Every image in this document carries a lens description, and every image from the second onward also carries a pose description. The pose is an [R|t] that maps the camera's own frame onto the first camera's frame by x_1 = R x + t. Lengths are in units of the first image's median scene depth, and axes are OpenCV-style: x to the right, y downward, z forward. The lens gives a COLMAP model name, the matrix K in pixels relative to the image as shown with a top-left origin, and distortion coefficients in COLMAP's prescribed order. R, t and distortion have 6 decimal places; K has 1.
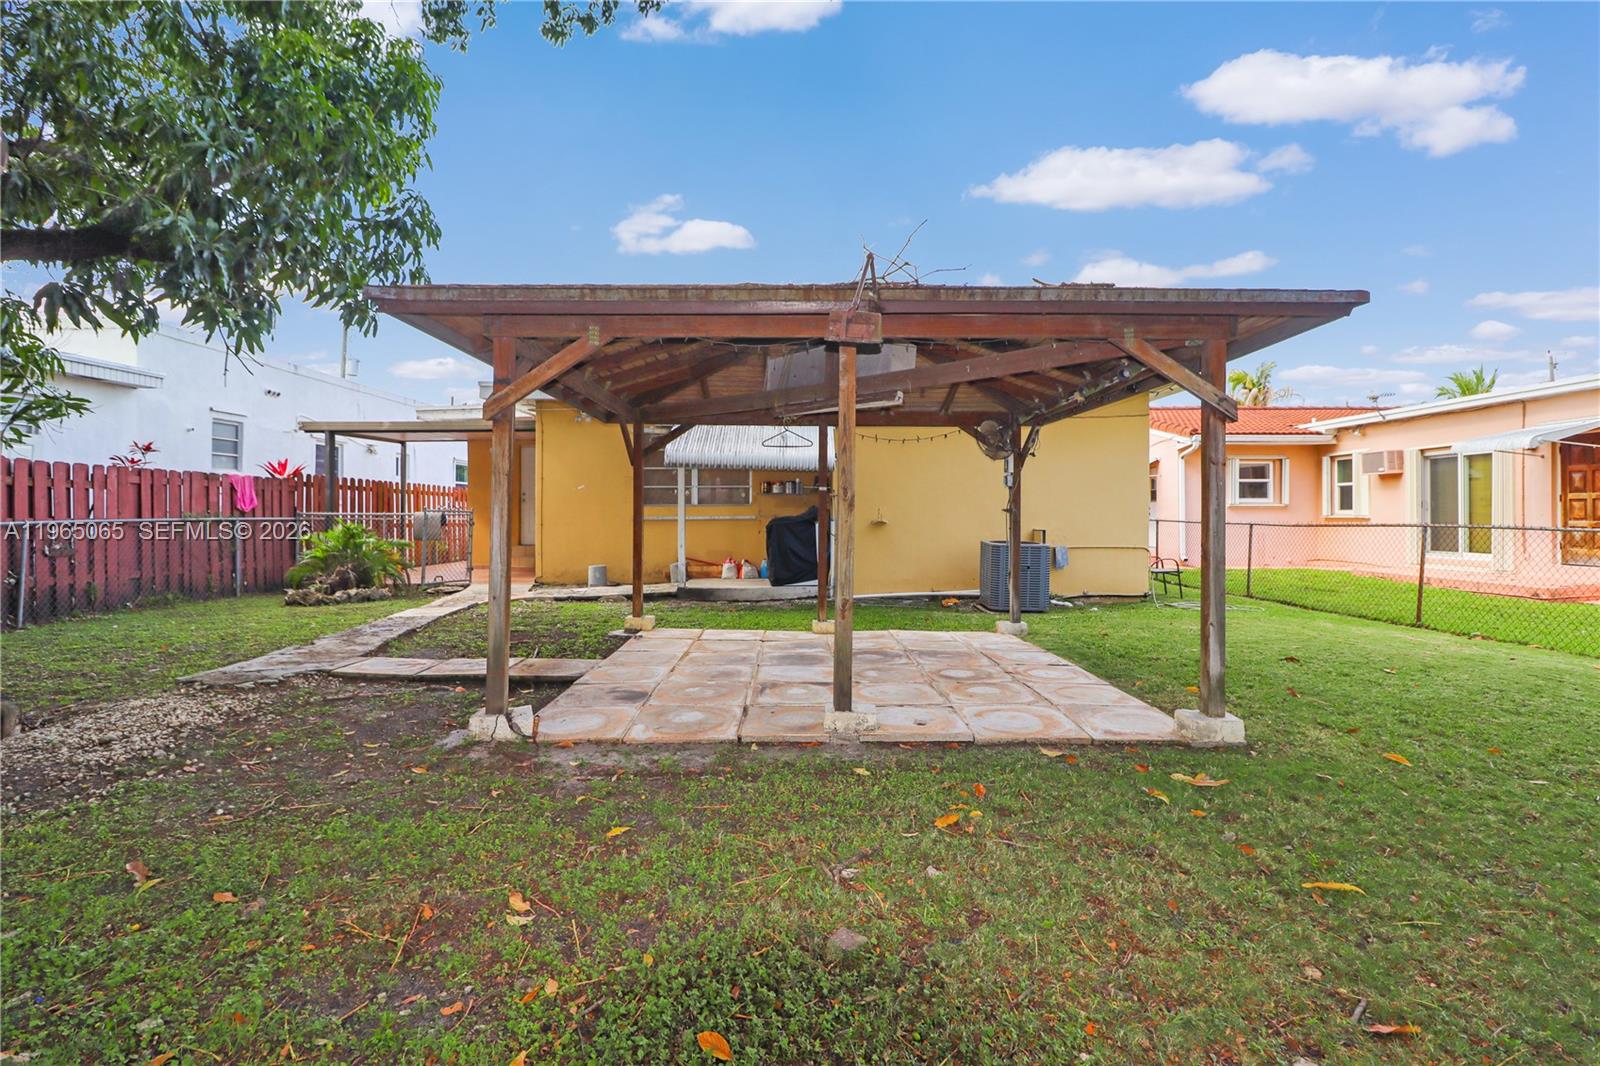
lens RADIAL K [[788.9, 0, 803.1], [0, 788.9, 507.3], [0, 0, 1]] dist [0.002032, -0.016344]
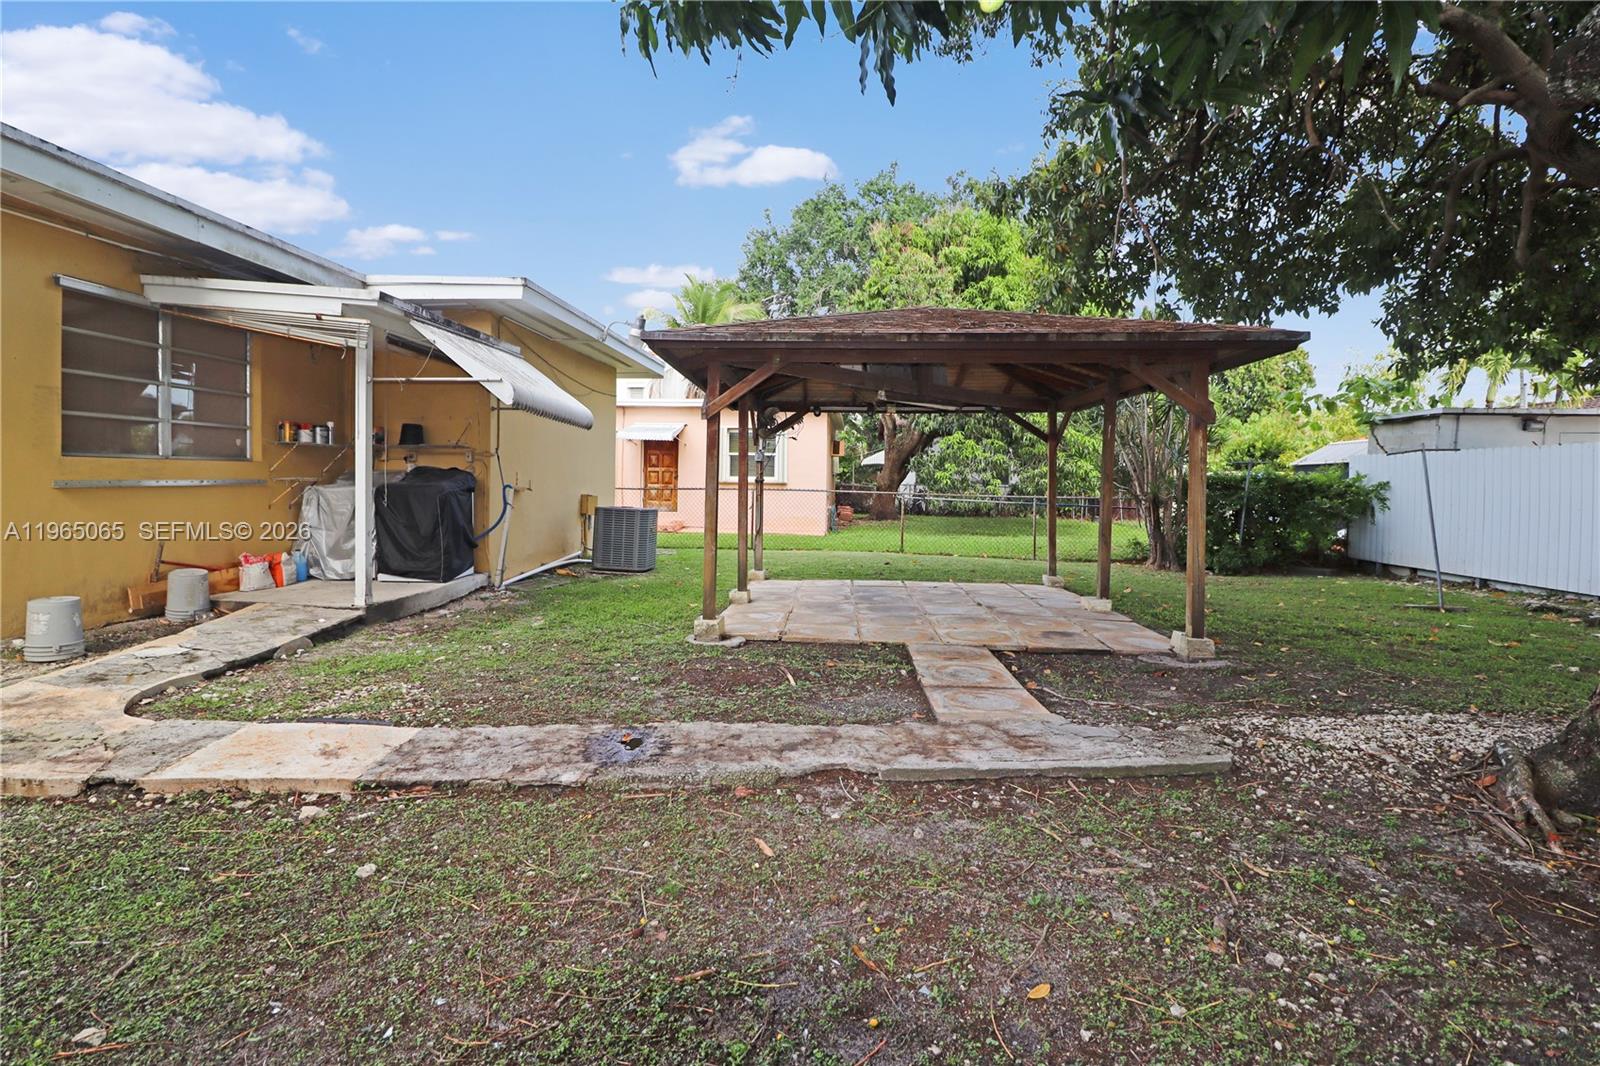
lens RADIAL K [[788.9, 0, 803.1], [0, 788.9, 507.3], [0, 0, 1]] dist [0.002032, -0.016344]
pose [[0.043896, -0.034007, 0.998457, -0.683269], [-0.020078, 0.999189, 0.034915, 0.002391], [-0.998834, -0.021580, 0.043177, 0.621078]]
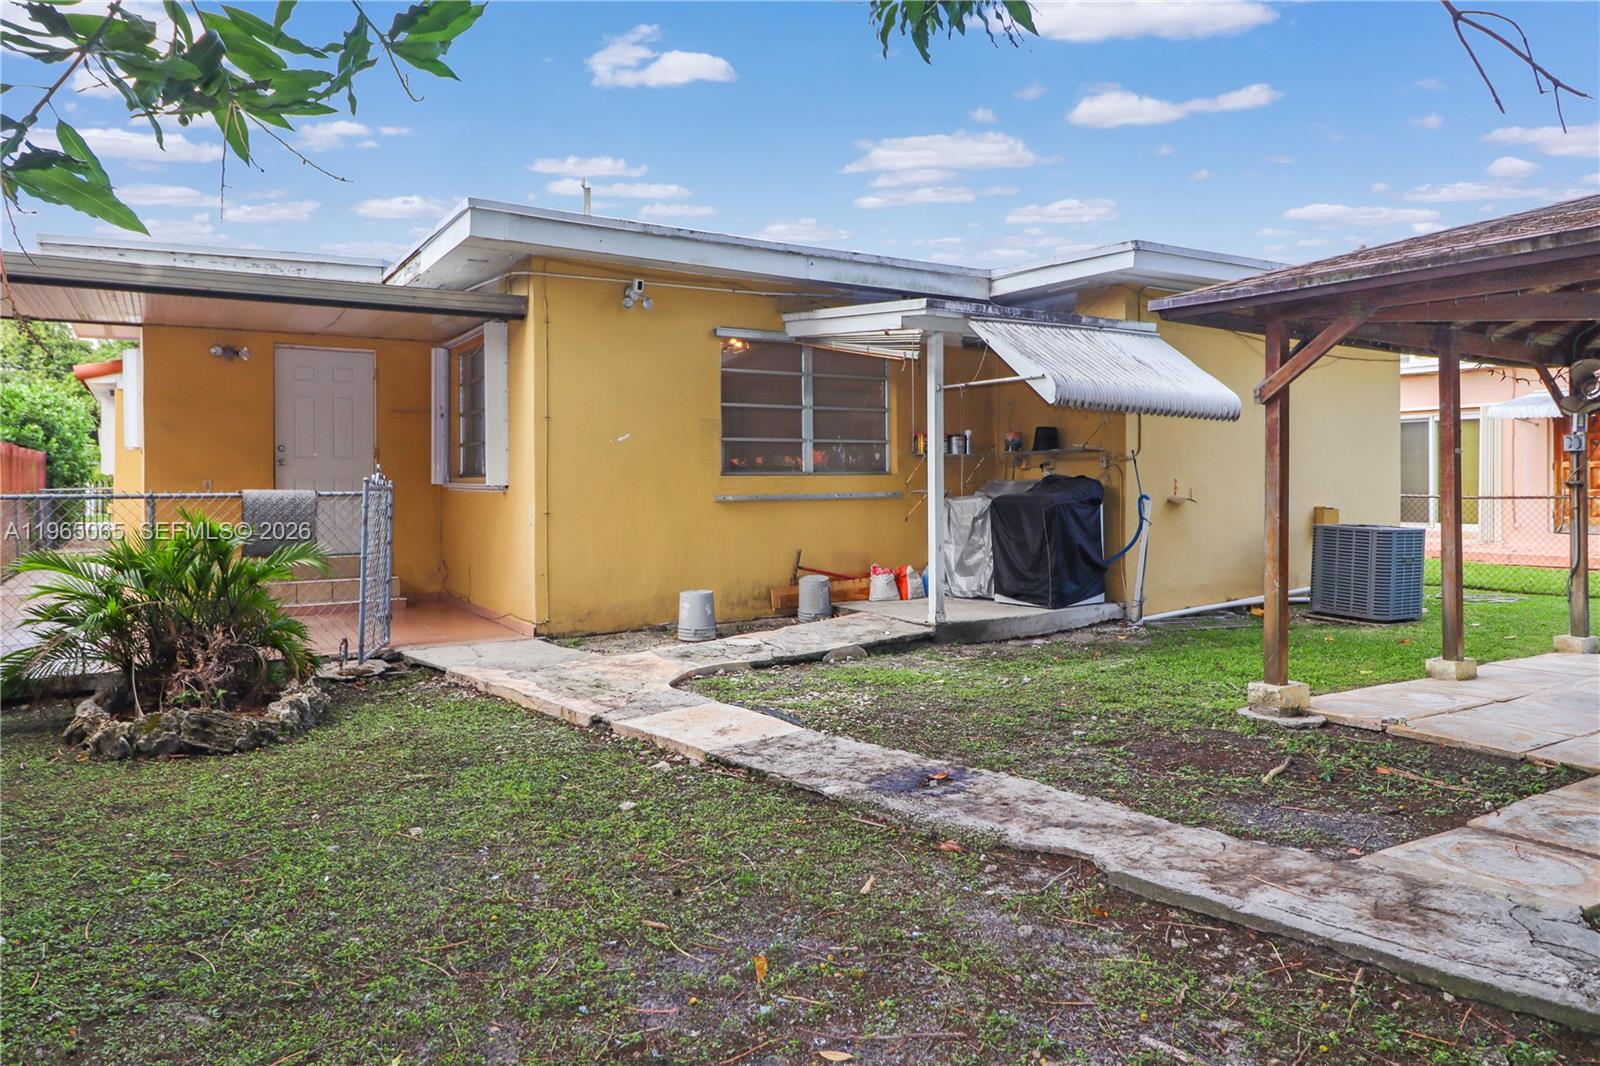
lens RADIAL K [[1105.6, 0, 799.0], [0, 1105.6, 493.3], [0, 0, 1]] dist [-0.000081, -0.003246]
pose [[0.827383, -0.011793, 0.561514, -0.640506], [0.002839, 0.999855, 0.016815, -0.003412], [-0.561630, -0.012319, 0.827297, 0.389234]]
